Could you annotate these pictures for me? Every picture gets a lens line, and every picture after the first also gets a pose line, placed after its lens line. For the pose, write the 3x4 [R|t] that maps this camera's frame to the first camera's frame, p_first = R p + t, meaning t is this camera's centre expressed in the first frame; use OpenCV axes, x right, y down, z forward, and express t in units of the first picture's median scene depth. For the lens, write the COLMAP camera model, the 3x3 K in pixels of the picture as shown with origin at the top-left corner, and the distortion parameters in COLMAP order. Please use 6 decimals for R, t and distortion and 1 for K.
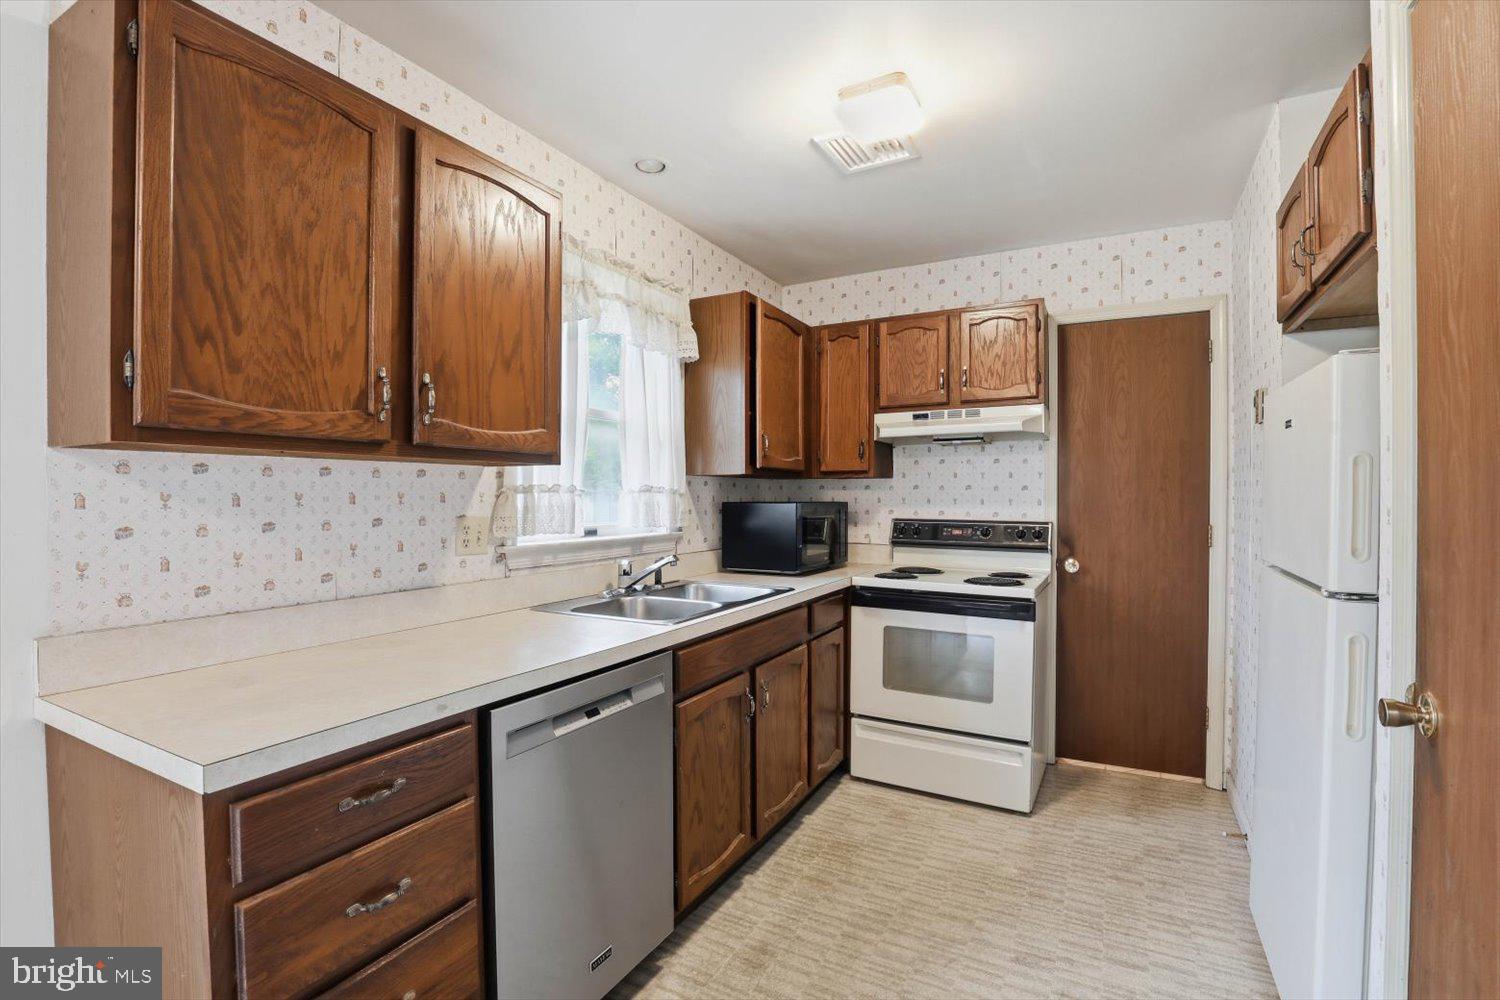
lens RADIAL K [[692.3, 0, 750.0], [0, 692.3, 500.0], [0, 0, 1]] dist [-0.000124, 0.000244]
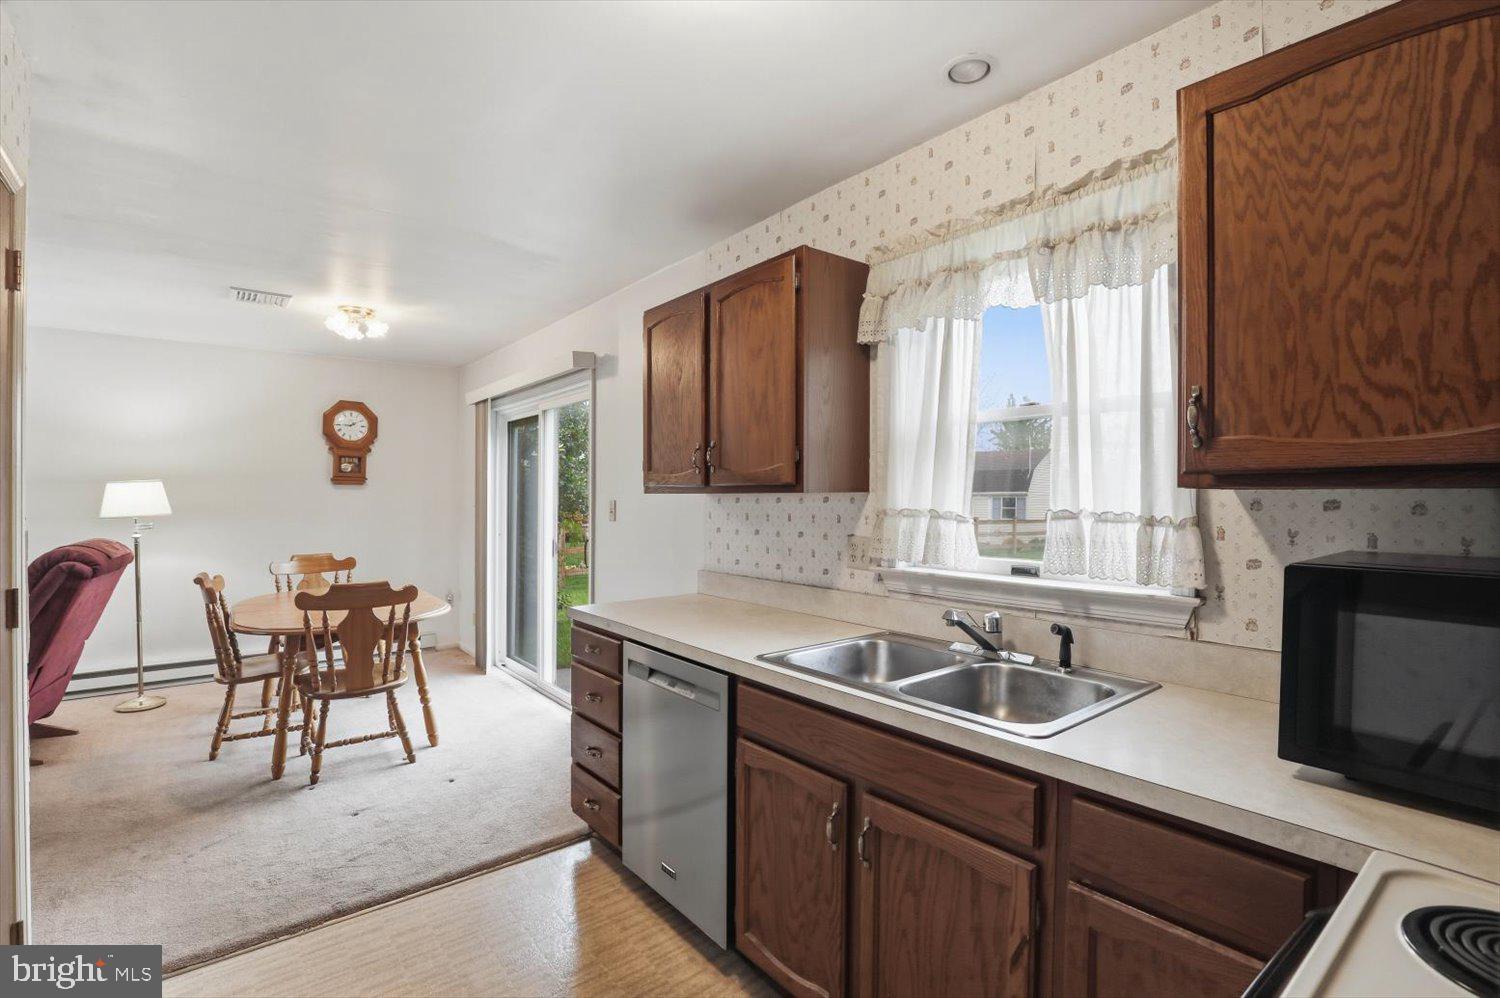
lens RADIAL K [[692.3, 0, 750.0], [0, 692.3, 499.0], [0, 0, 1]] dist [-0.000124, 0.000244]
pose [[-0.382207, 0.002963, -0.924072, 0.760452], [-0.006194, 0.999964, 0.005769, -0.044808], [0.924056, 0.007929, -0.382175, 1.325159]]
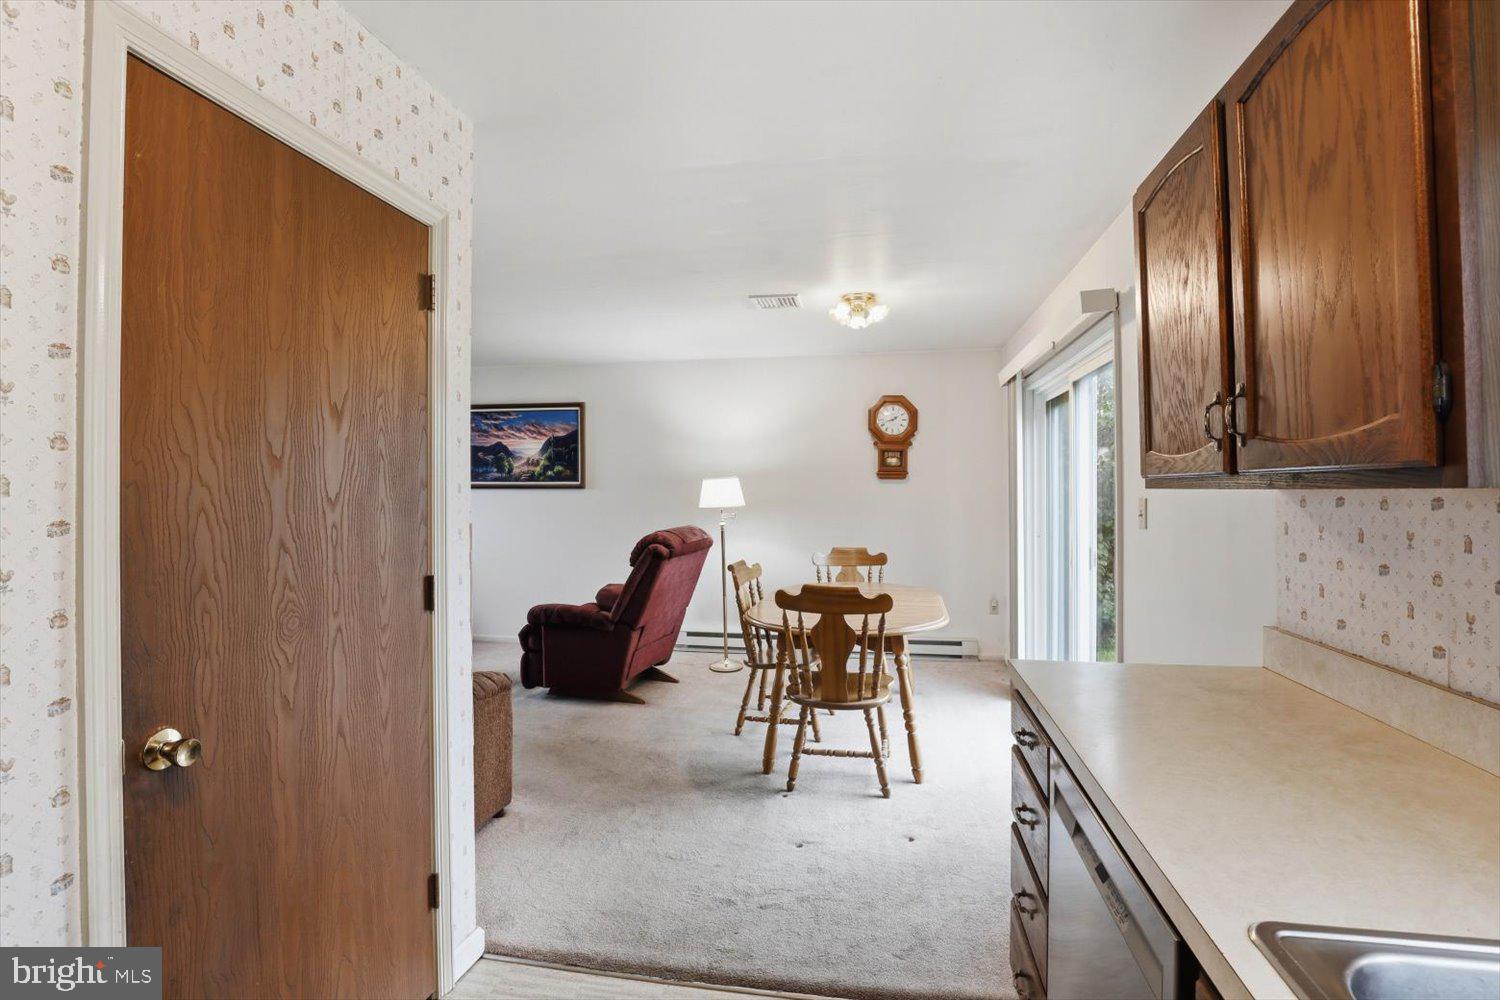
lens RADIAL K [[701.1, 0, 753.4], [0, 701.1, 478.3], [0, 0, 1]] dist [-0.023828, 0.000165]
pose [[-0.941737, -0.006706, -0.336282, 0.250410], [-0.003450, 0.999941, -0.010281, -0.048979], [0.336331, -0.008522, -0.941705, 1.221393]]
